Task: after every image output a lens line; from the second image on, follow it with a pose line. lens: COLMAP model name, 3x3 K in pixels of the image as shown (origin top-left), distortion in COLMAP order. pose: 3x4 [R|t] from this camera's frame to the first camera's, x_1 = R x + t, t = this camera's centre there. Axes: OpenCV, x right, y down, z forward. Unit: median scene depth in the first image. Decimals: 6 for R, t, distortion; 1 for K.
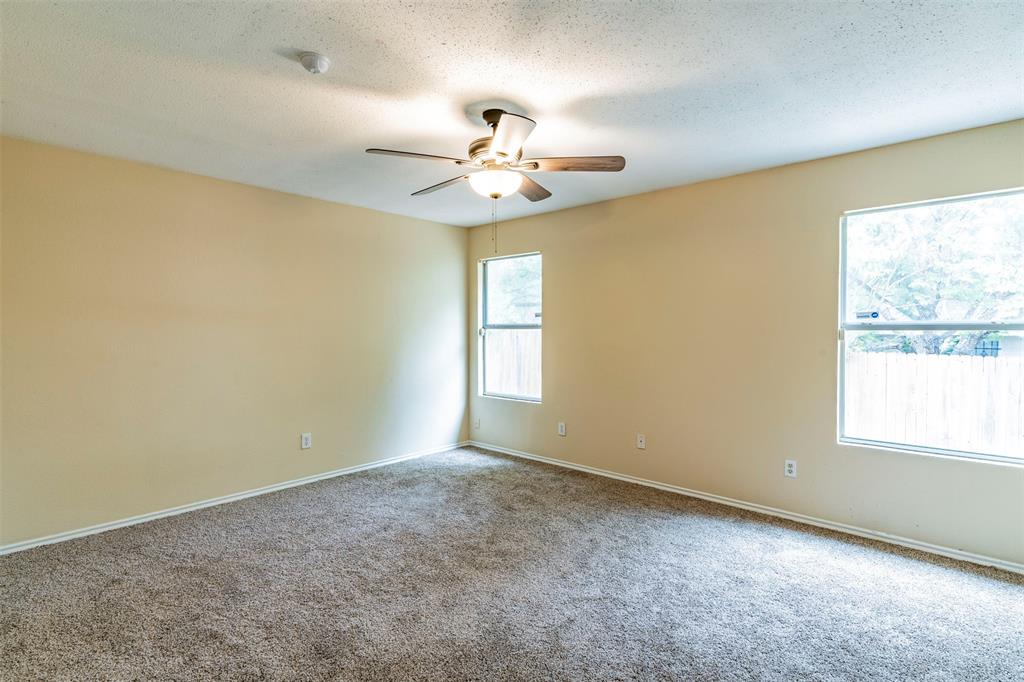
lens RADIAL K [[499.5, 0, 505.4], [0, 499.5, 342.3], [0, 0, 1]] dist [0.011258, -0.005139]
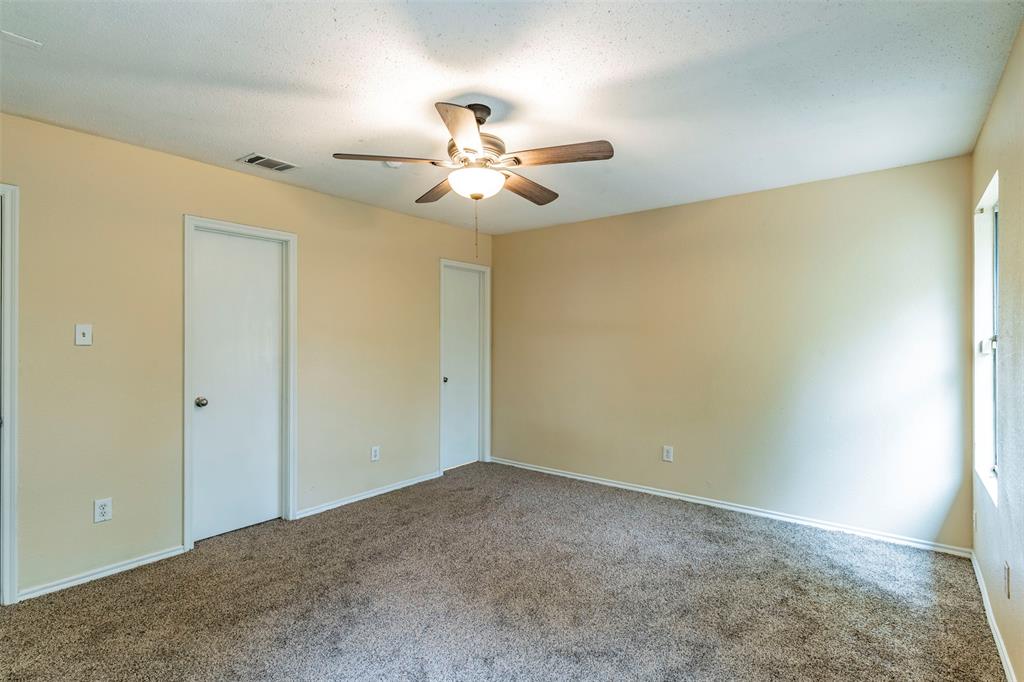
lens RADIAL K [[499.5, 0, 513.6], [0, 499.5, 341.7], [0, 0, 1]] dist [0.011258, -0.005139]
pose [[0.086687, 0.007374, -0.996208, 0.675790], [-0.030596, 0.999521, 0.004737, -0.023380], [0.995766, 0.030069, 0.086871, 0.733992]]
